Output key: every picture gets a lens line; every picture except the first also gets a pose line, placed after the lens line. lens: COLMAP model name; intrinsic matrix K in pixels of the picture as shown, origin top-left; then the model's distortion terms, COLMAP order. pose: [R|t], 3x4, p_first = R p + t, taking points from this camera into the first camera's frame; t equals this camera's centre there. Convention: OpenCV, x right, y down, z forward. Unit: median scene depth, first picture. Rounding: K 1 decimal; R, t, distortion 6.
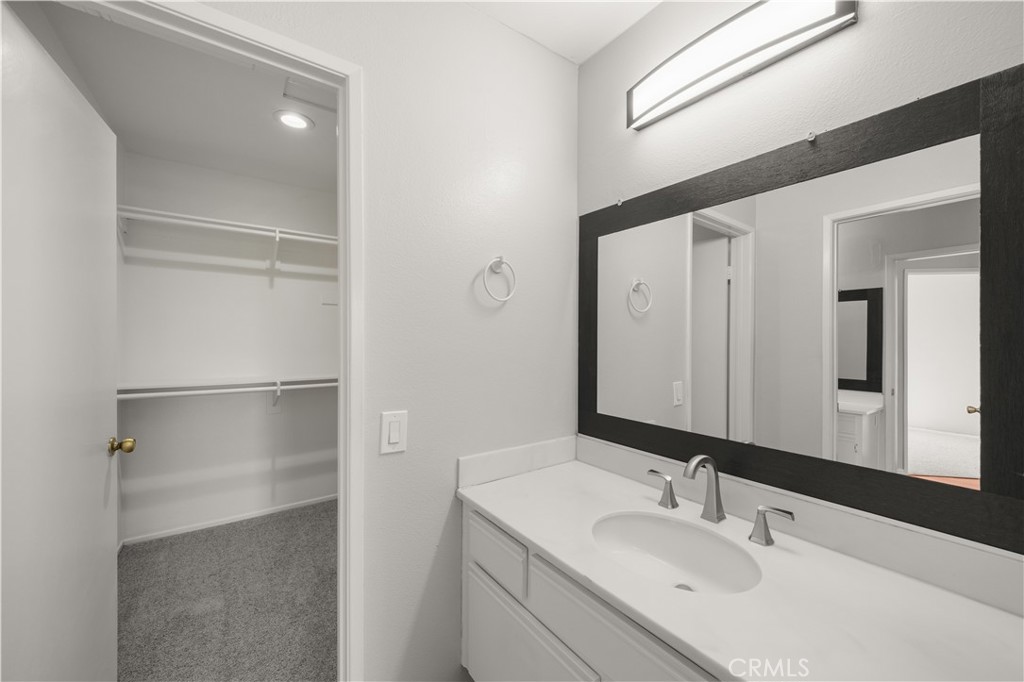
lens RADIAL K [[387.8, 0, 508.6], [0, 387.8, 336.5], [0, 0, 1]] dist [-0.001423, 0.000283]
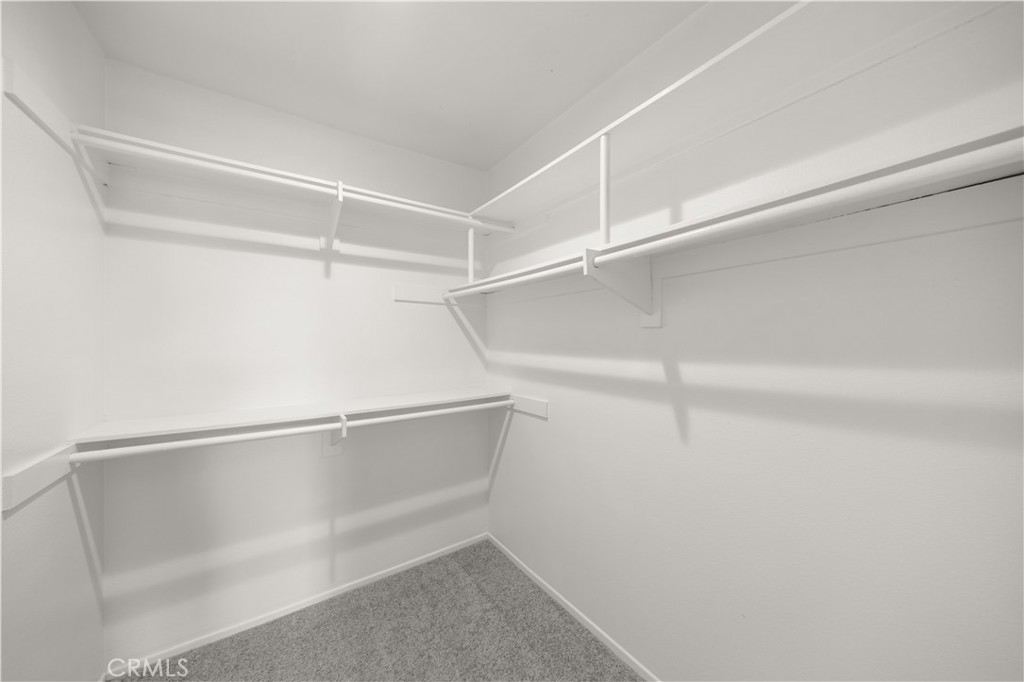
lens RADIAL K [[356.3, 0, 515.7], [0, 356.3, 339.8], [0, 0, 1]] dist [-0.001657, -0.000397]
pose [[0.999873, -0.007253, -0.014181, -0.269259], [0.007264, 0.999973, 0.000683, -0.010015], [0.014176, -0.000786, 0.999899, 0.368088]]
